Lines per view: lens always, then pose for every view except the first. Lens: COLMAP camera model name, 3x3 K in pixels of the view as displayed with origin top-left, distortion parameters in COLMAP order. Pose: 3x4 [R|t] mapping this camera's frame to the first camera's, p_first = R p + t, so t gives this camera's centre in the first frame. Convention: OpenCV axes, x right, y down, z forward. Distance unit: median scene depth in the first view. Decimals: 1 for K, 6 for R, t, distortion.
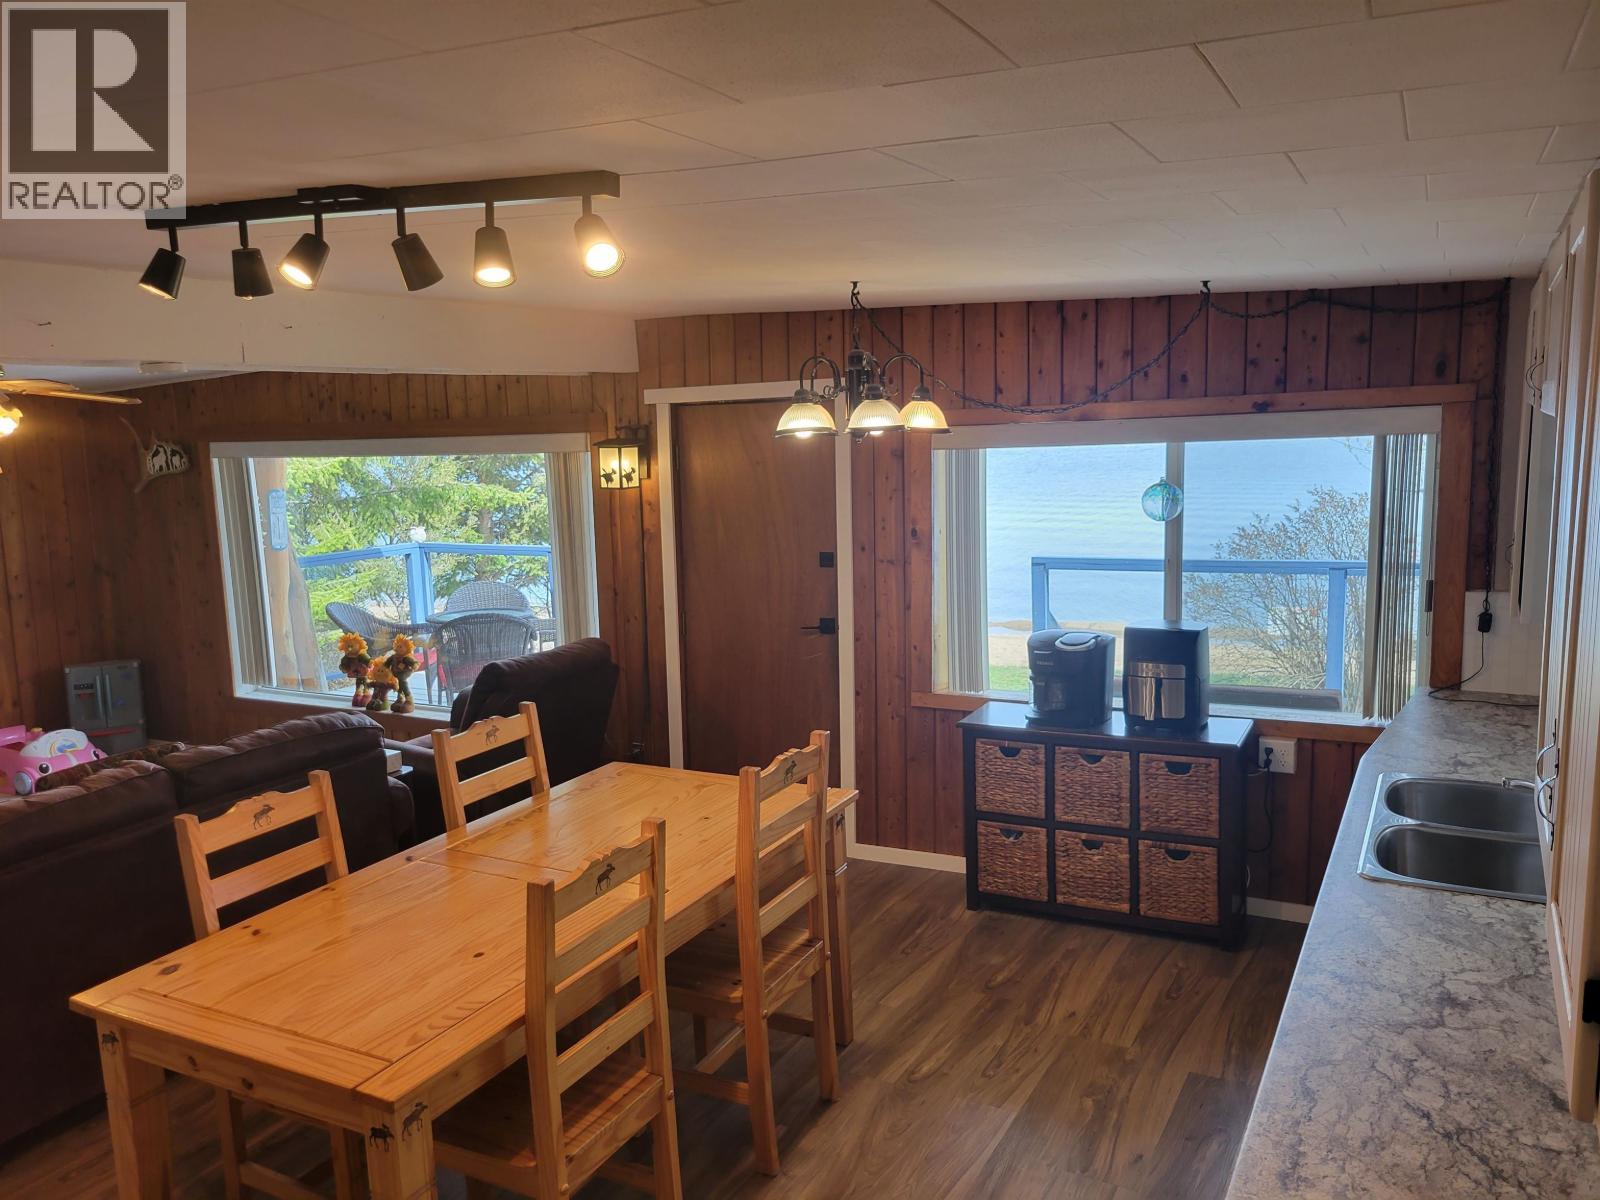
lens RADIAL K [[1205.3, 0, 782.1], [0, 1205.3, 603.8], [0, 0, 1]] dist [0.043078, -0.019864]
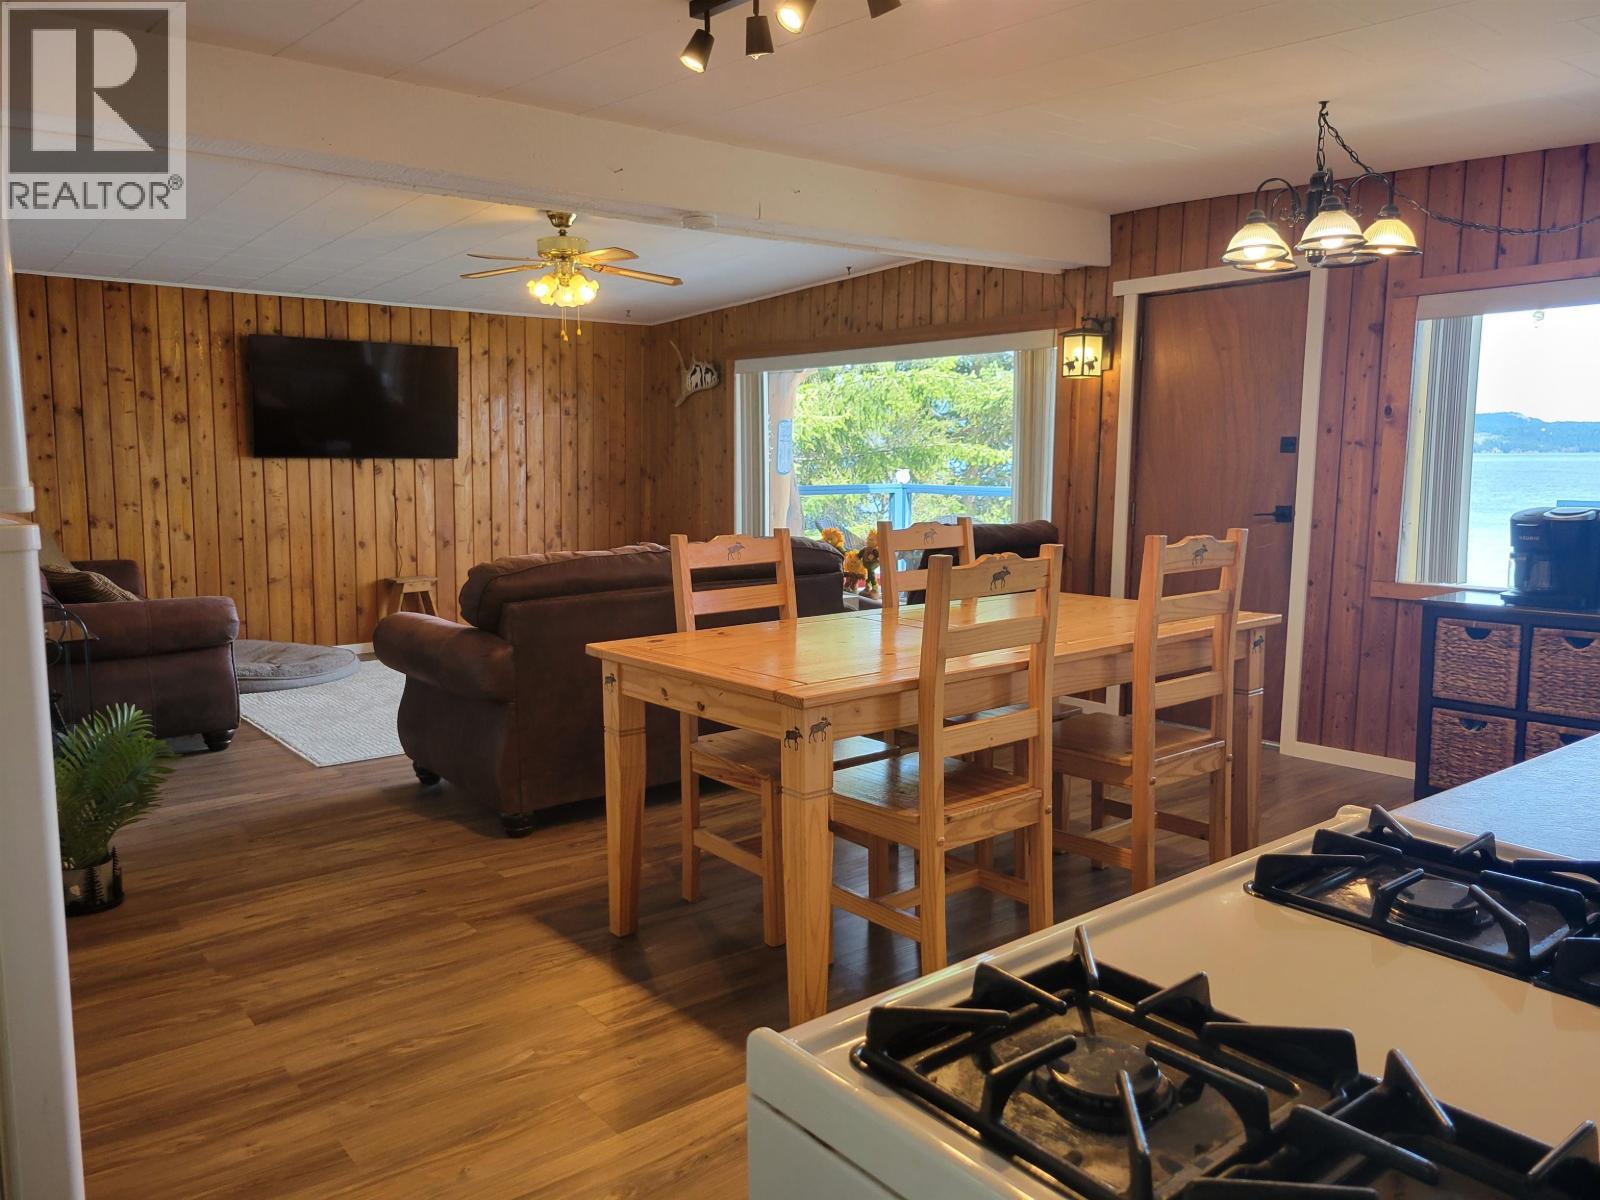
lens RADIAL K [[1205.3, 0, 802.3], [0, 1205.3, 595.3], [0, 0, 1]] dist [0.043078, -0.019864]
pose [[0.924454, 0.079490, -0.372917, 0.050306], [-0.090619, 0.995809, -0.012378, 0.135176], [0.370370, 0.045237, 0.927782, -0.050463]]
